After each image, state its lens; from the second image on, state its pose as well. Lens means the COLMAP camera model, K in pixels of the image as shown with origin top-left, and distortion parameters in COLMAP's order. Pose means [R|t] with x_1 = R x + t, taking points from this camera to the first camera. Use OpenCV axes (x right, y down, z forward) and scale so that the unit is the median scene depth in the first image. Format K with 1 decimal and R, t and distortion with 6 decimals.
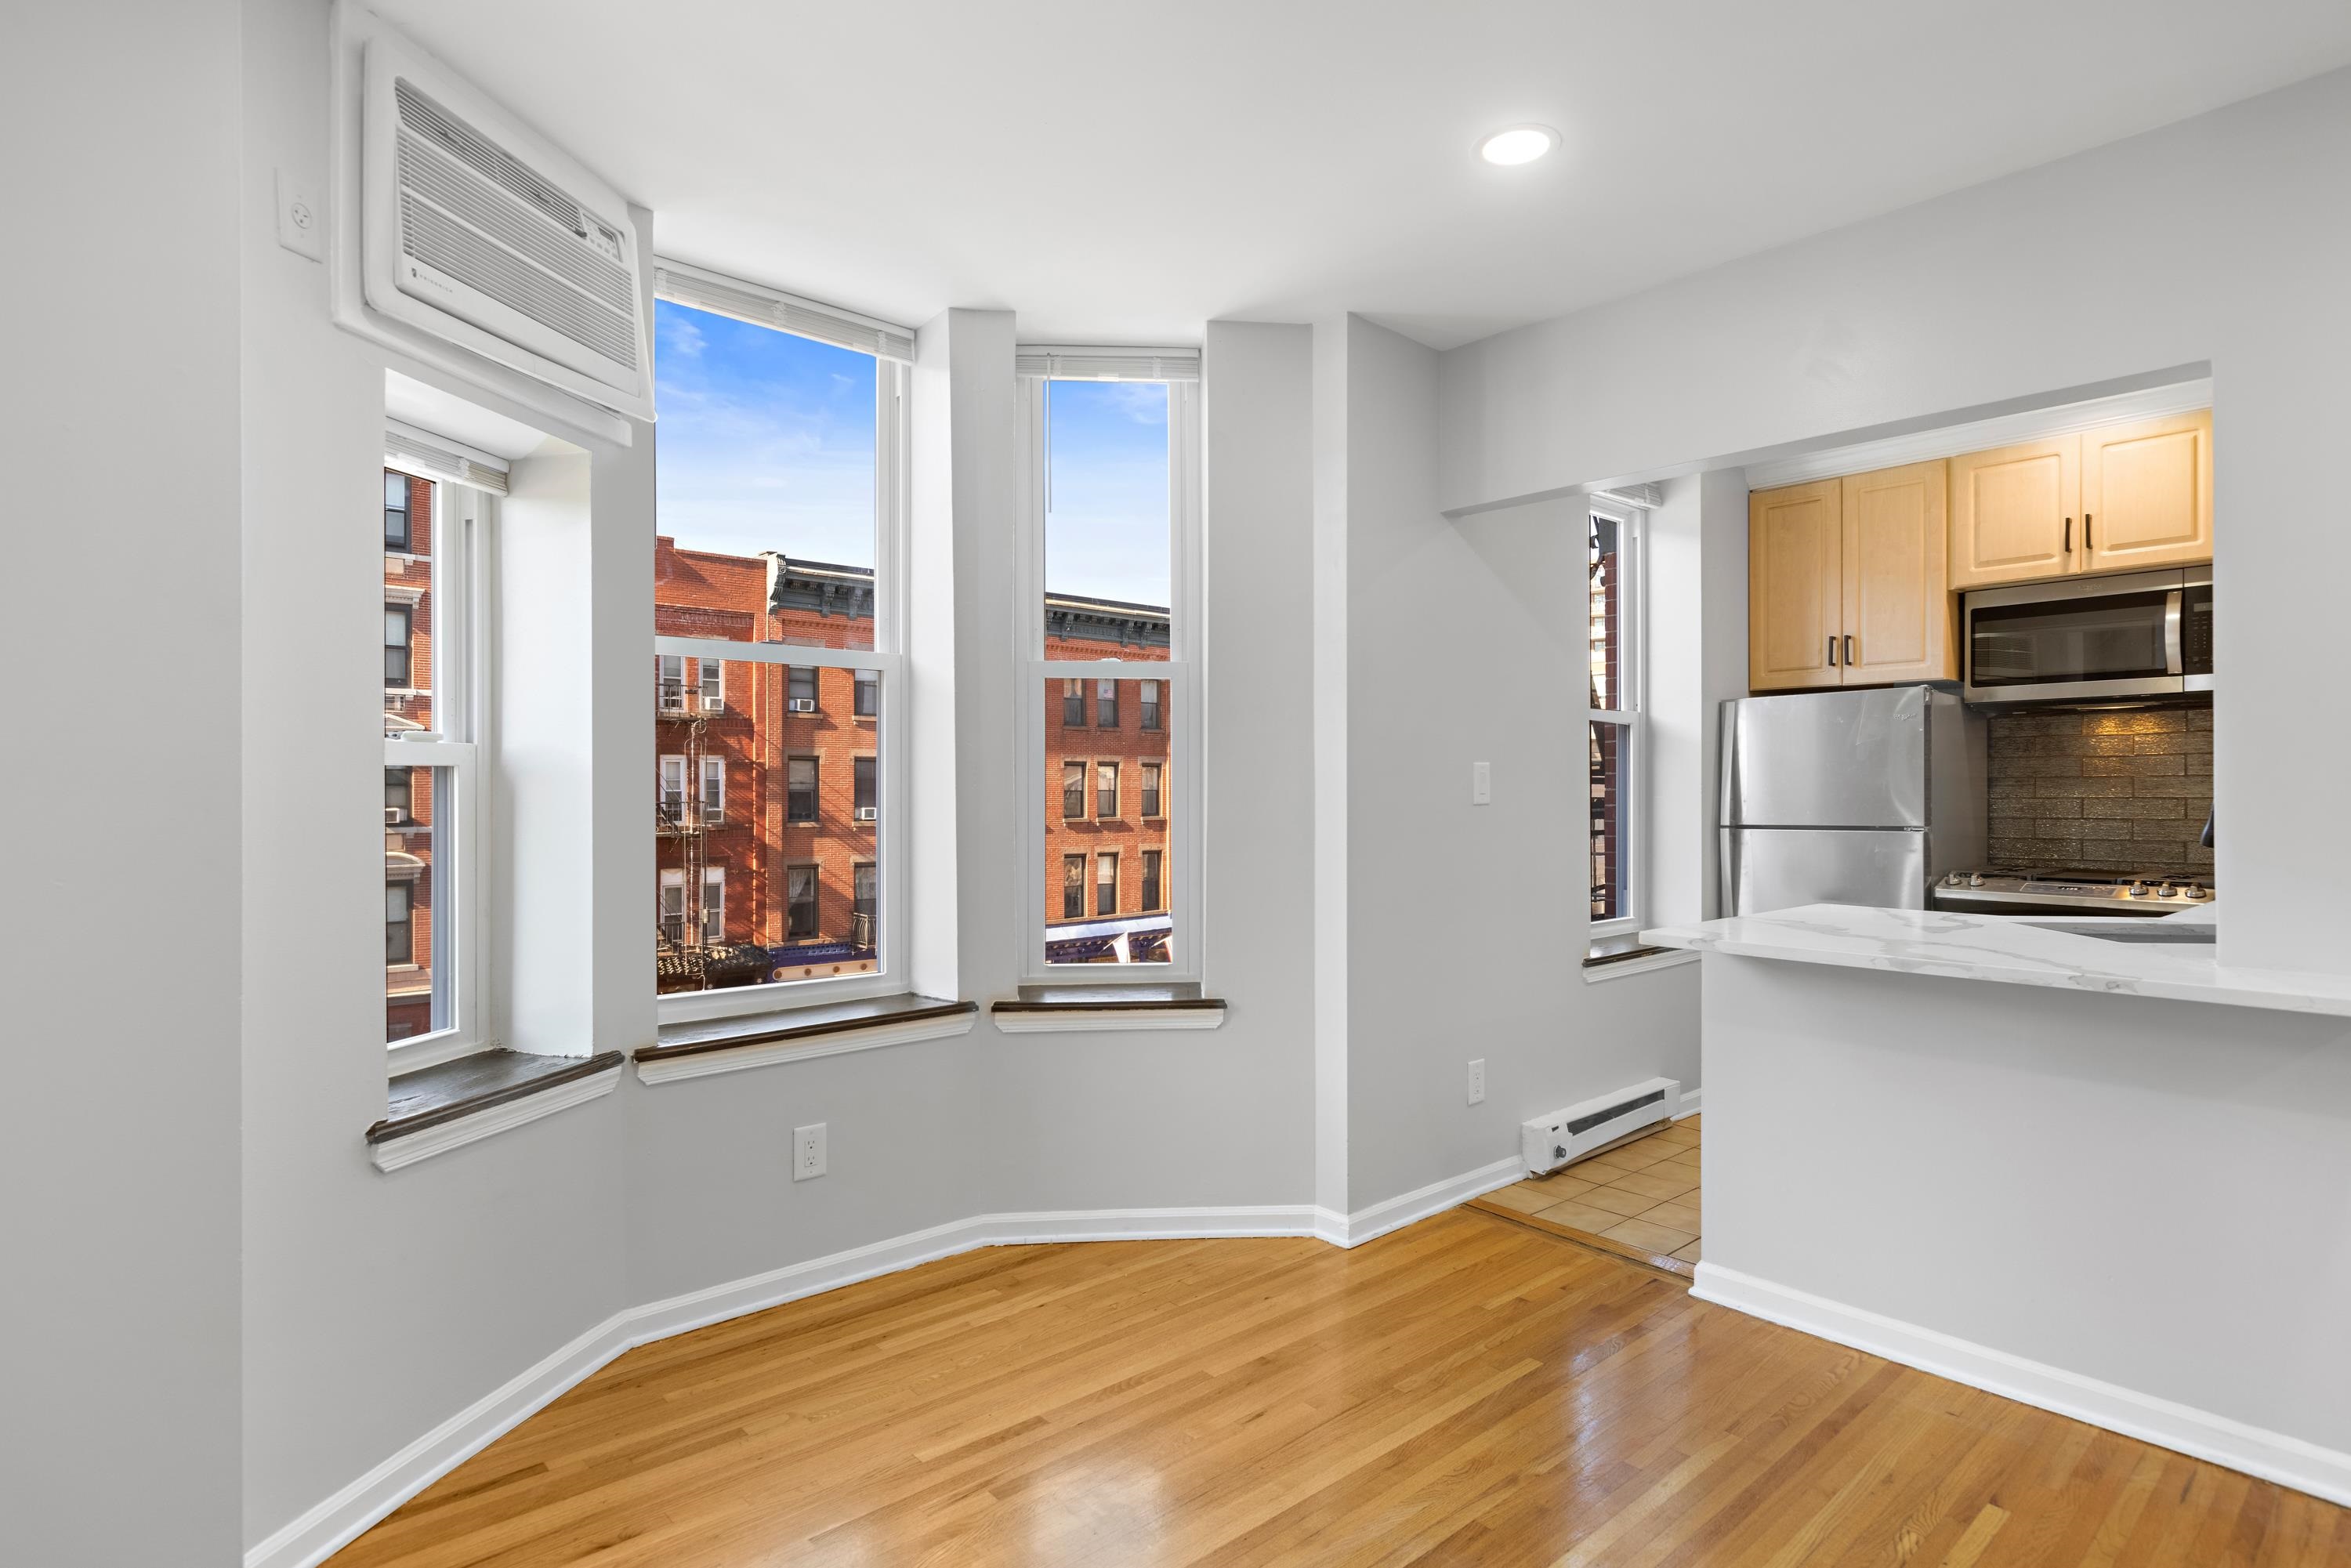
lens RADIAL K [[1217.4, 0, 1176.7], [0, 1217.4, 790.5], [0, 0, 1]] dist [0.009451, -0.000392]
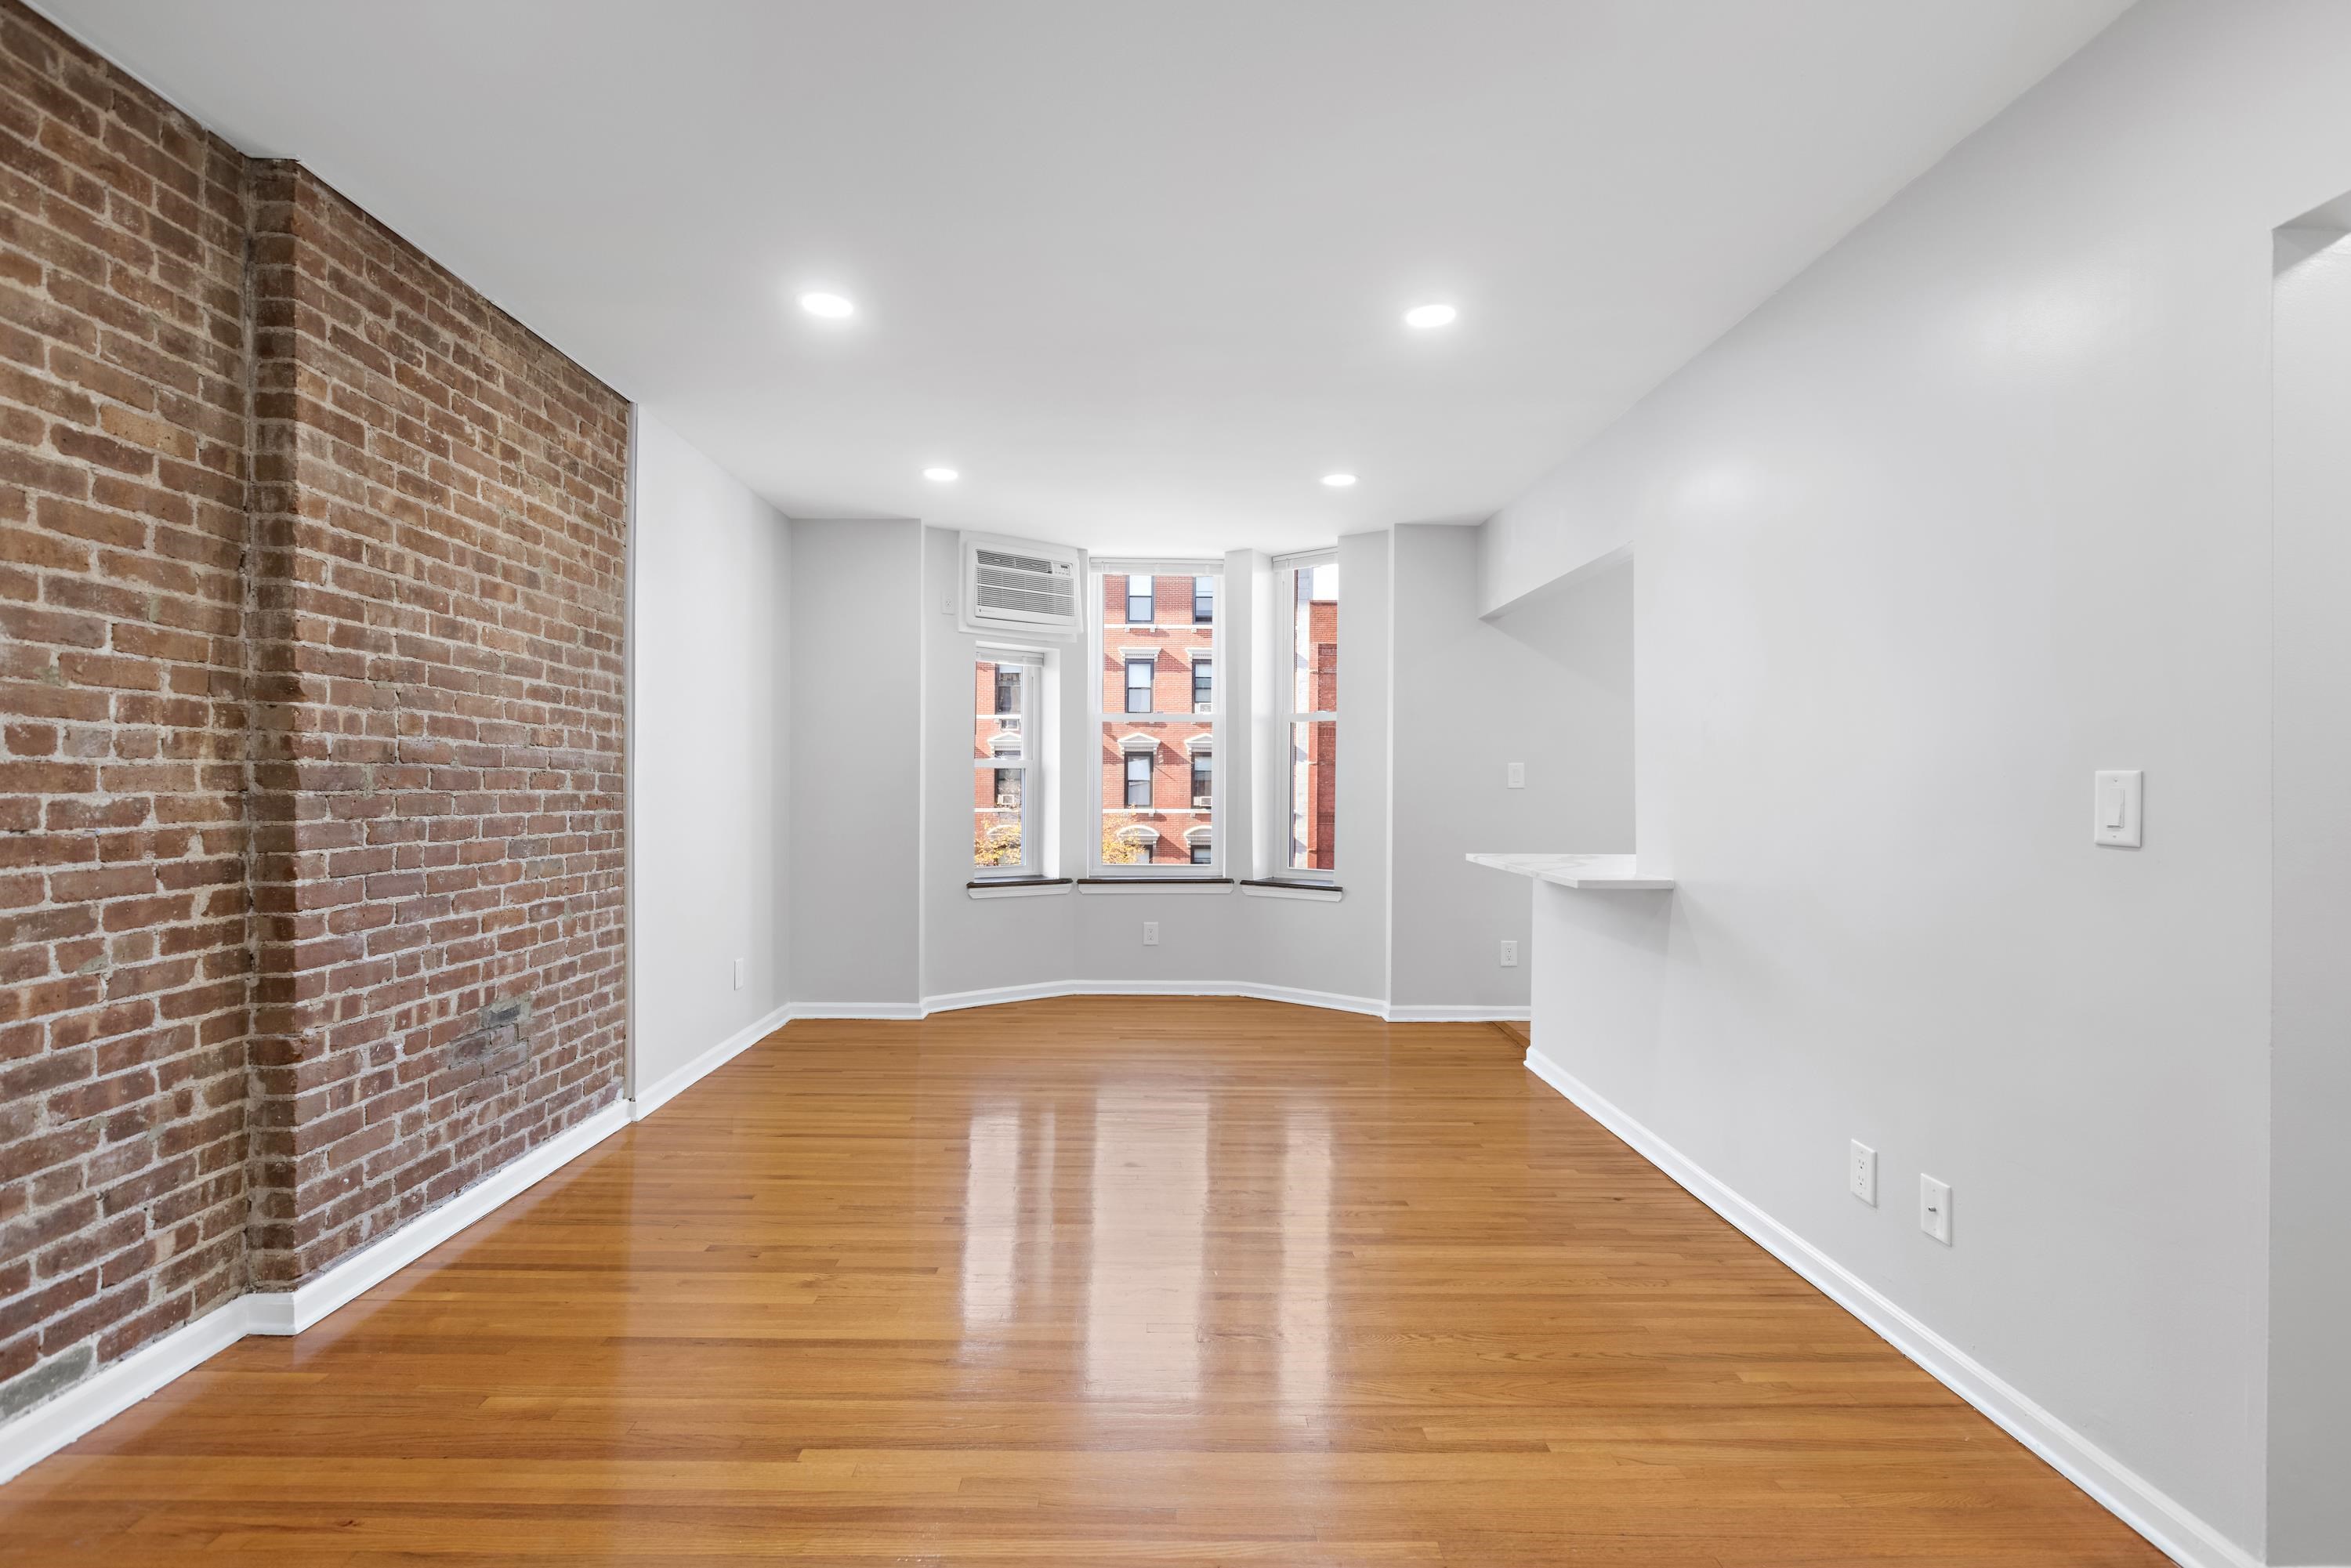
lens RADIAL K [[1056.6, 0, 1165.0], [0, 1056.6, 786.6], [0, 0, 1]] dist [-0.003280, 0.000953]
pose [[0.754978, 0.005556, -0.655726, 0.748596], [-0.006356, 0.999979, 0.001155, 0.009842], [0.655719, 0.003295, 0.754998, -0.362024]]
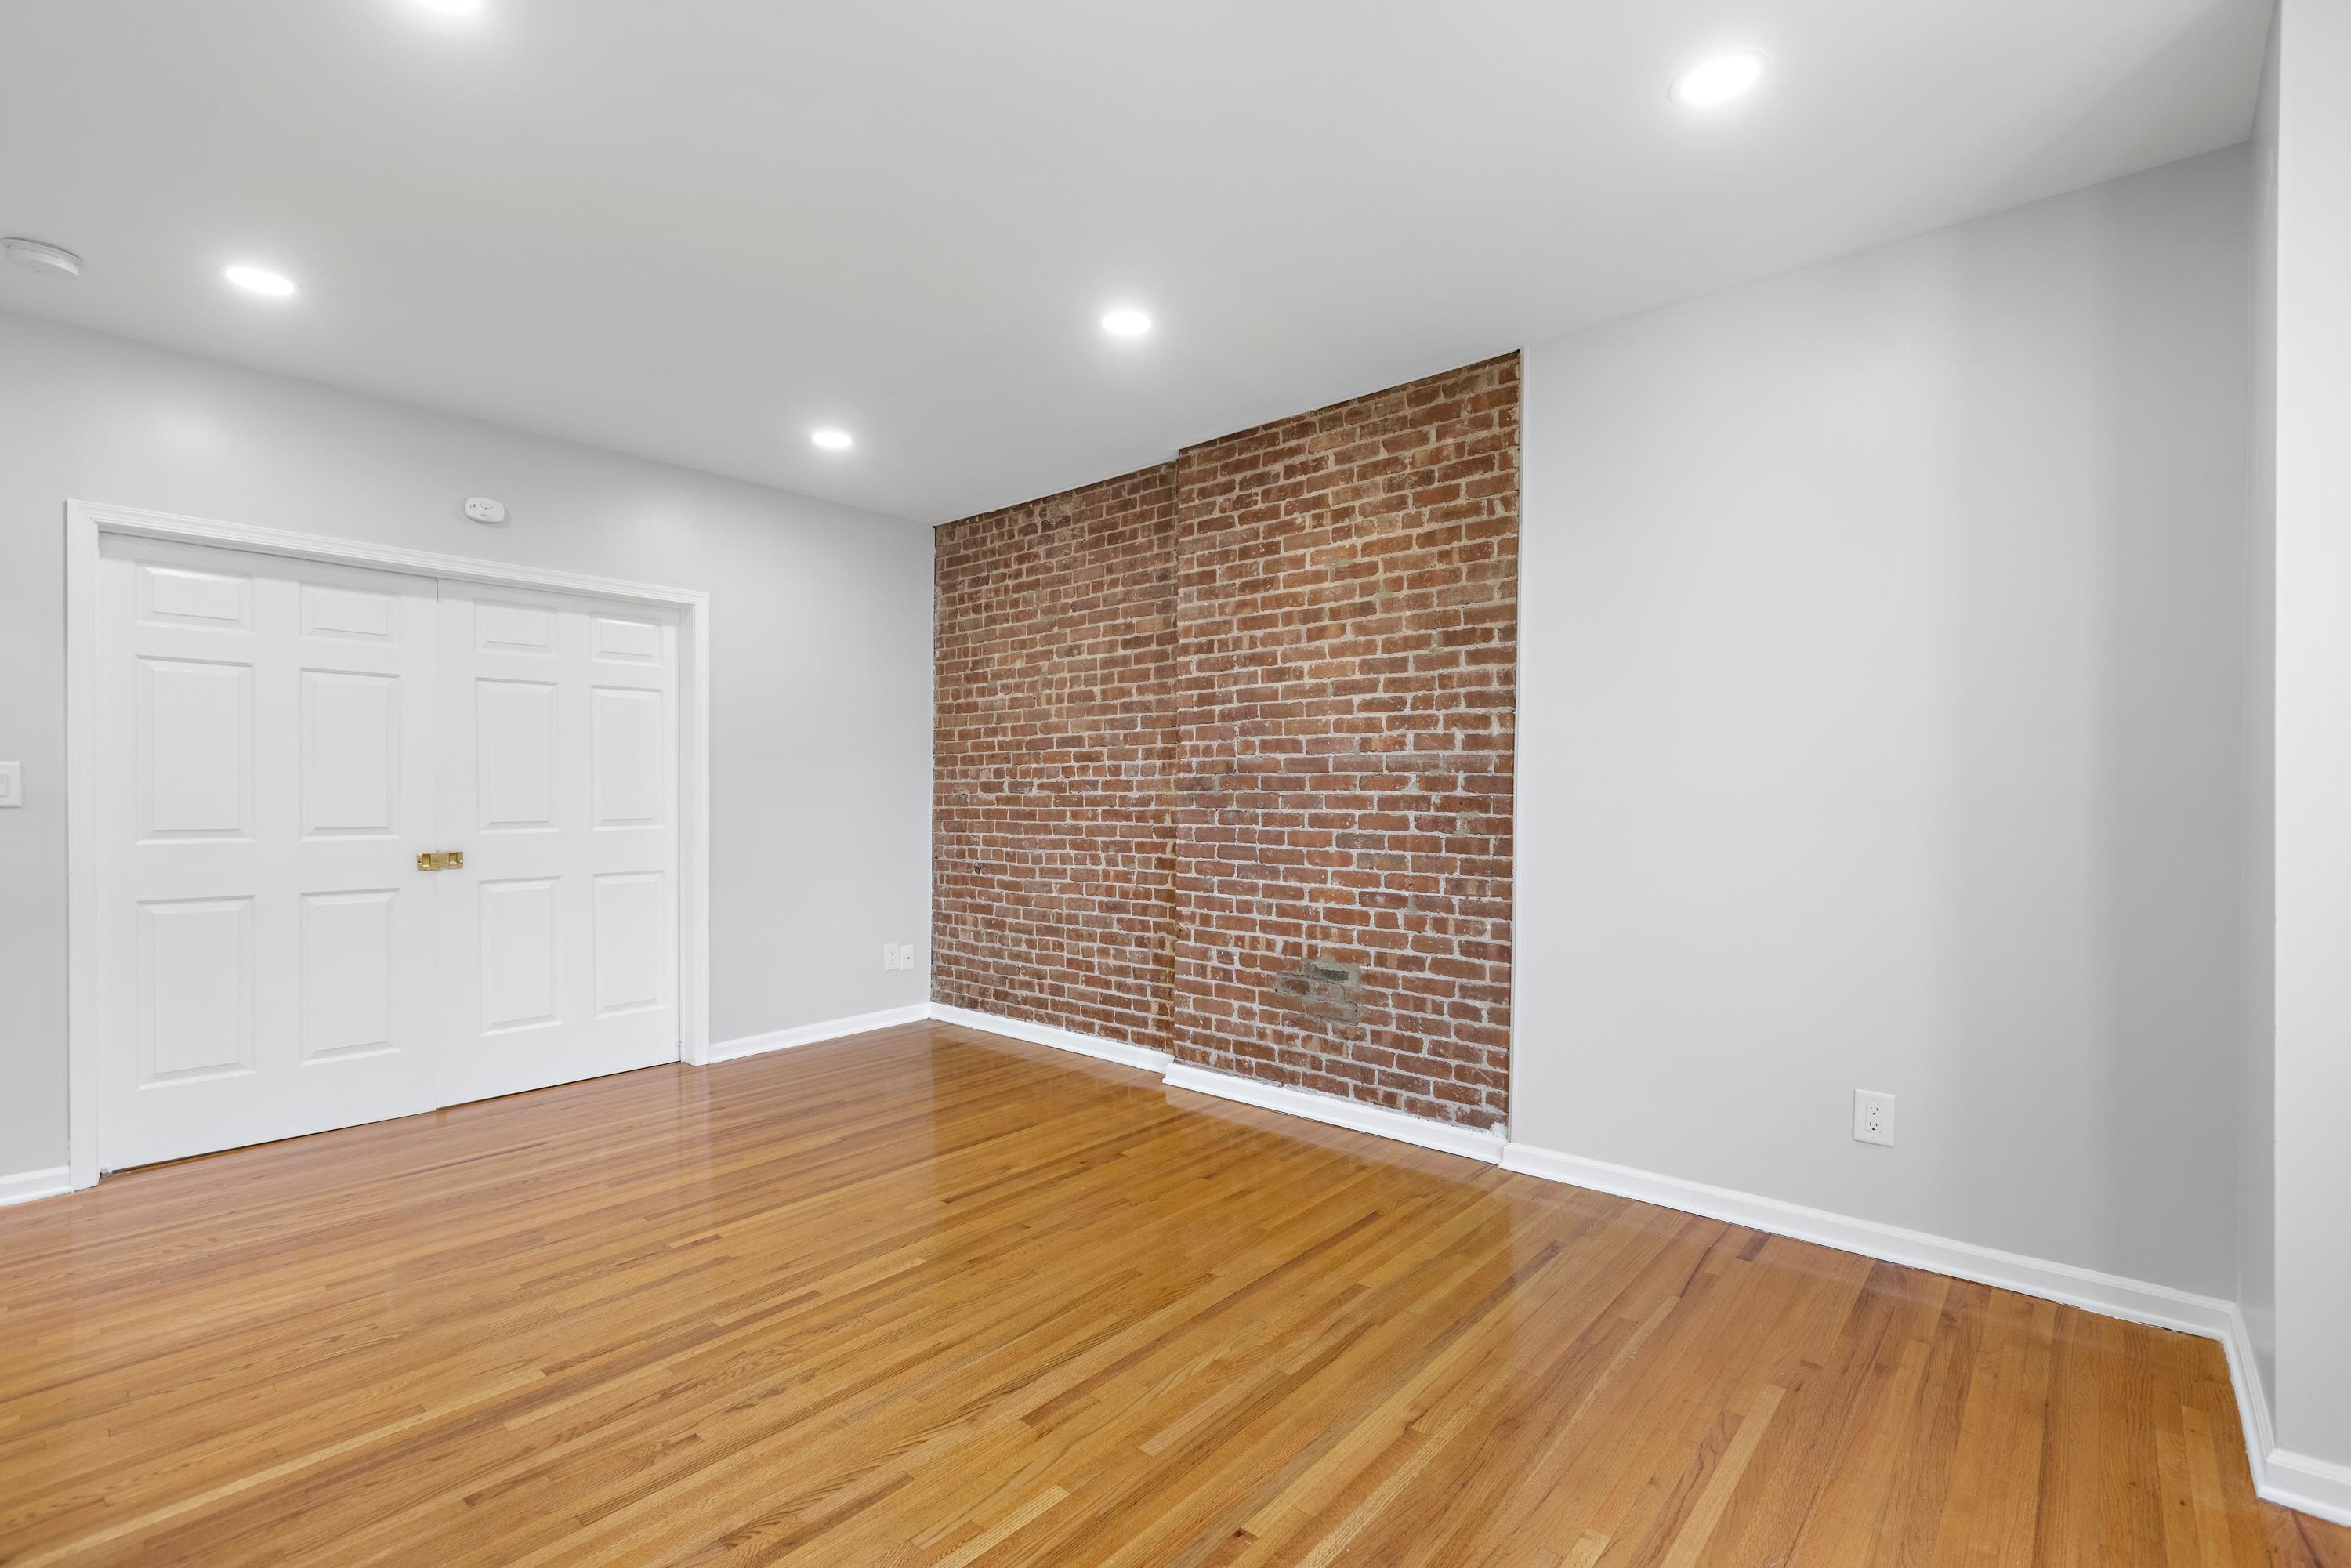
lens RADIAL K [[1056.6, 0, 1172.8], [0, 1056.6, 798.9], [0, 0, 1]] dist [-0.003280, 0.000953]
pose [[-0.992727, -0.004029, -0.120320, 0.163932], [-0.003965, 0.999992, -0.000768, 0.024137], [0.120322, -0.000286, -0.992735, 0.773572]]
